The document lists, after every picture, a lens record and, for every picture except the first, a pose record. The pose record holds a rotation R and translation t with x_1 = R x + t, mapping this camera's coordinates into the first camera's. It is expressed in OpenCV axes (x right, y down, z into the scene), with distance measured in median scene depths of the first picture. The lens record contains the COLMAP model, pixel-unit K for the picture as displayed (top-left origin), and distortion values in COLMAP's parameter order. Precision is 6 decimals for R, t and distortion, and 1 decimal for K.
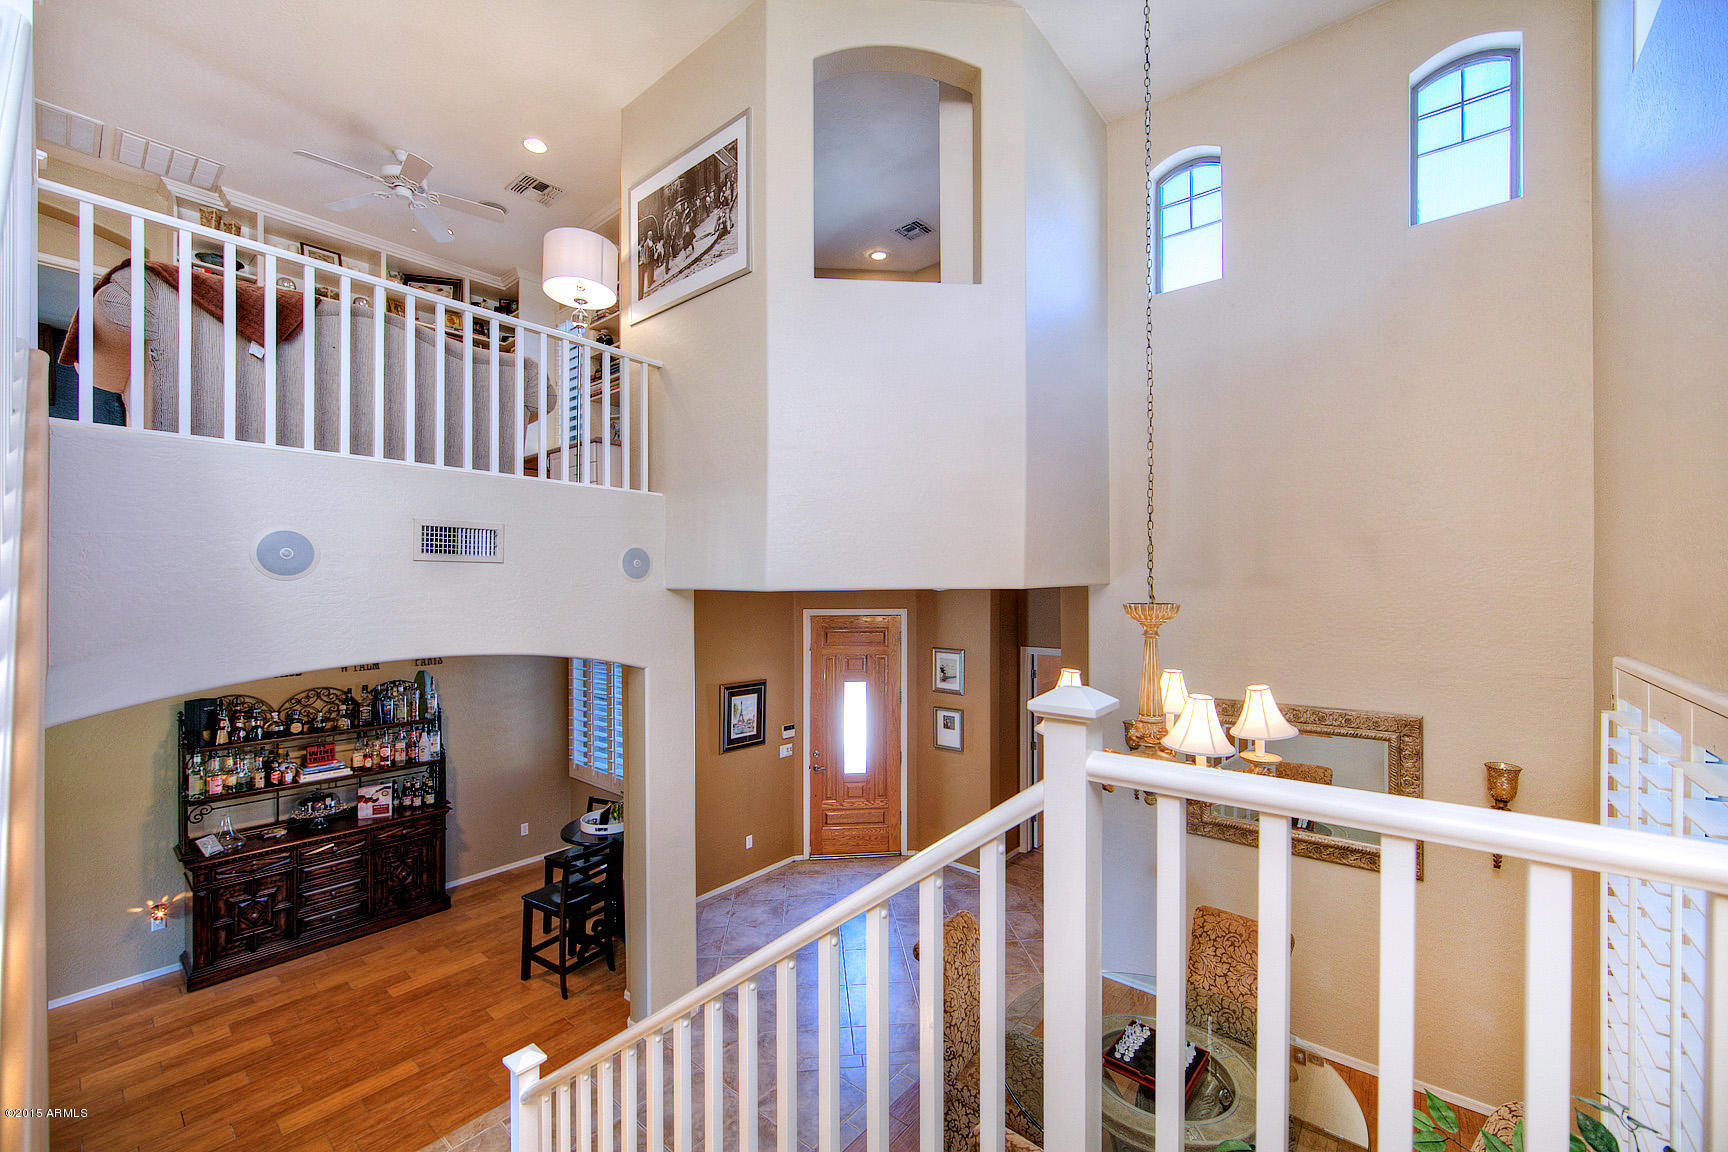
lens RADIAL K [[681.6, 0, 864.4], [0, 681.6, 591.1], [0, 0, 1]] dist [-0.011979, 0.002204]
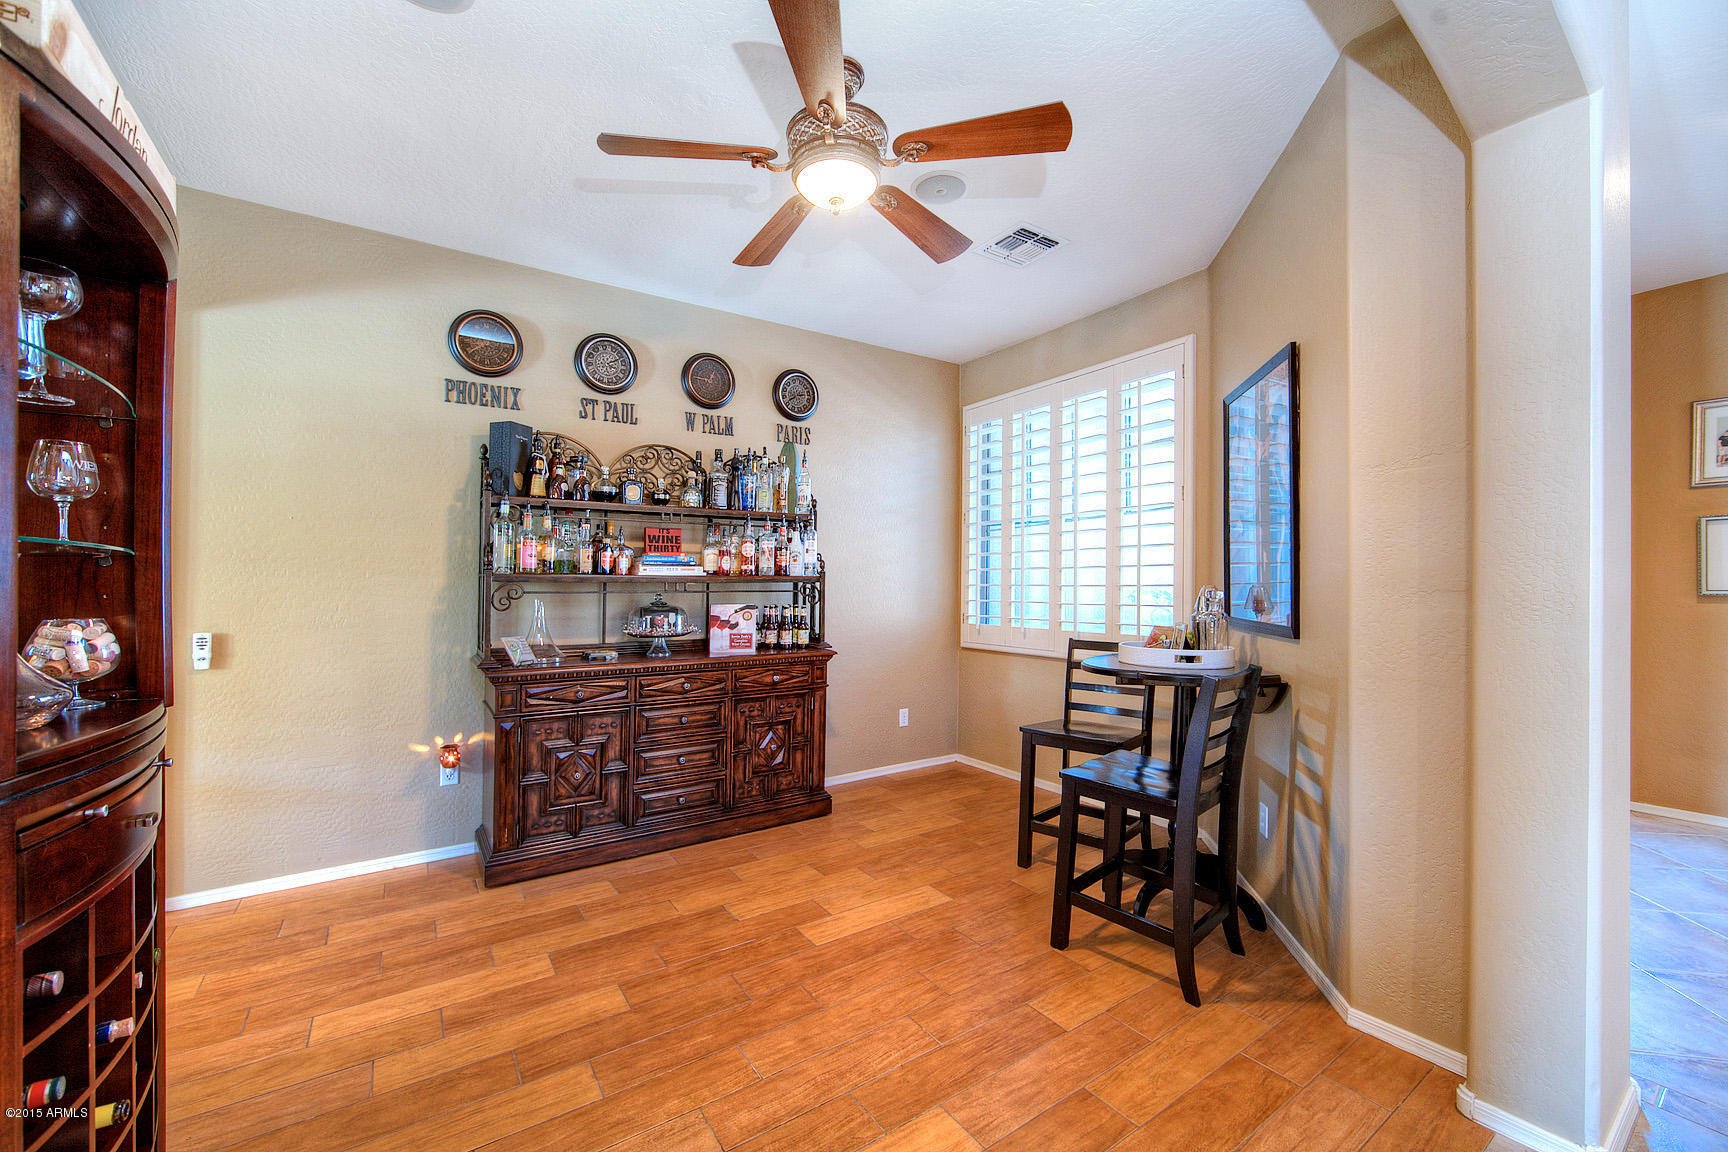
lens RADIAL K [[681.6, 0, 871.4], [0, 681.6, 577.0], [0, 0, 1]] dist [-0.011979, 0.002204]
pose [[0.963970, 0.004458, -0.265972, -0.485663], [-0.008848, 0.999844, -0.015308, 0.307074], [0.265862, 0.017109, 0.963859, 0.477036]]
